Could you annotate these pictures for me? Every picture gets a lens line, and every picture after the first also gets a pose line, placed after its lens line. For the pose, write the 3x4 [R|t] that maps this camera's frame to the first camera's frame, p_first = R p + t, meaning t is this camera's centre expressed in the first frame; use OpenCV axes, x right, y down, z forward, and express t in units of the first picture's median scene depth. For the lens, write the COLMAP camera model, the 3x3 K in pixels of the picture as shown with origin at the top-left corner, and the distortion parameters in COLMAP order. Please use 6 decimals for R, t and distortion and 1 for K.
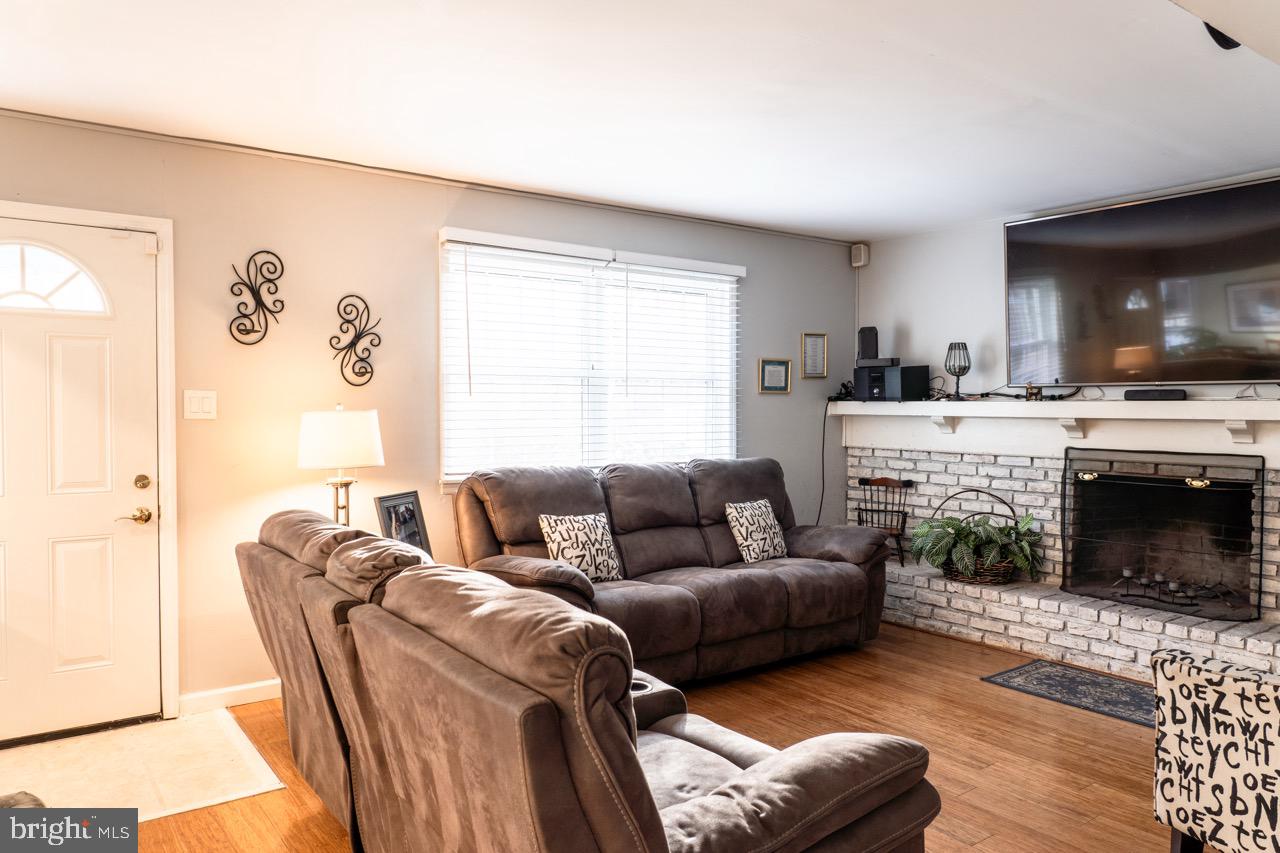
lens RADIAL K [[860.1, 0, 640.0], [0, 860.1, 426.5], [0, 0, 1]] dist [-0.009765, -0.003148]
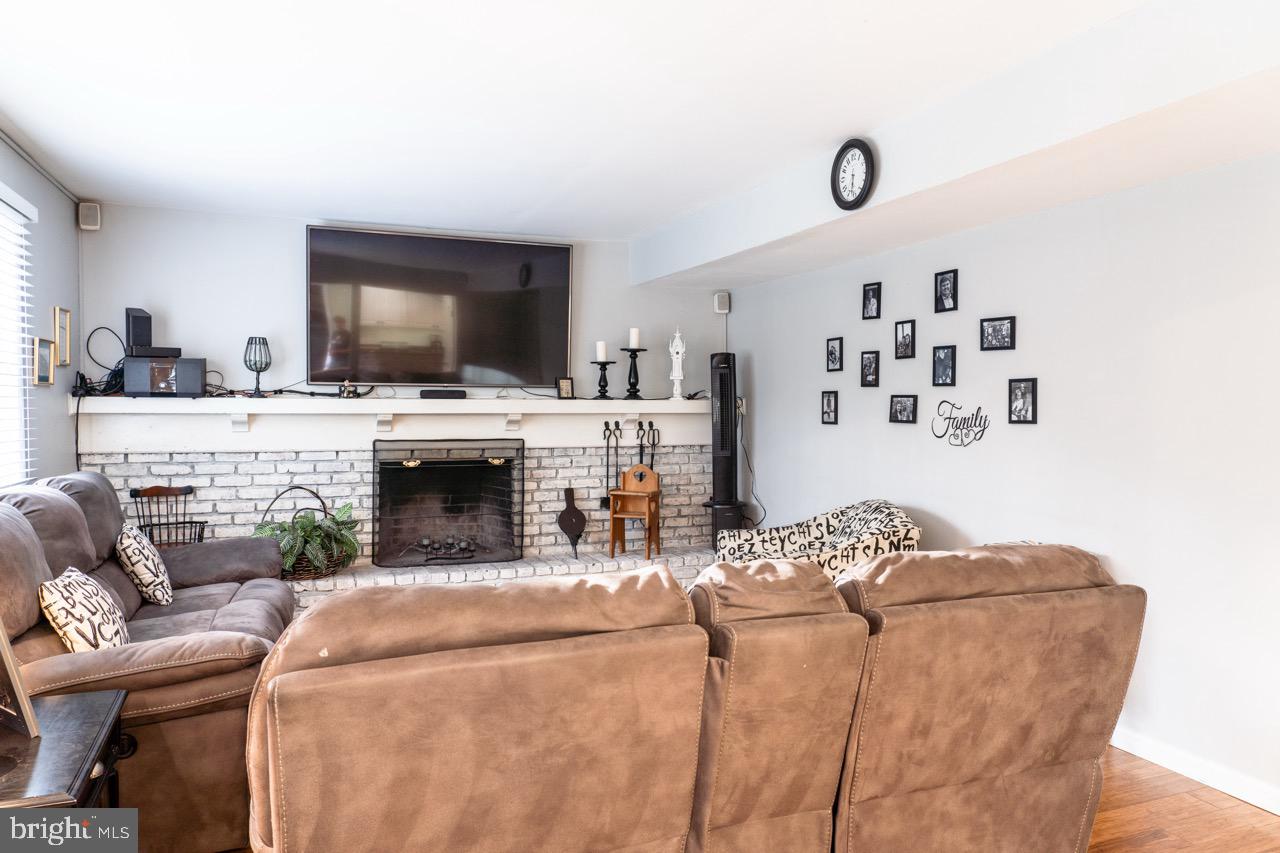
lens RADIAL K [[860.1, 0, 640.0], [0, 860.1, 426.5], [0, 0, 1]] dist [-0.009765, -0.003148]
pose [[0.274391, -0.025942, 0.961268, -0.458154], [0.020064, 0.999573, 0.021249, -0.009652], [-0.961409, 0.013456, 0.274794, 0.338751]]
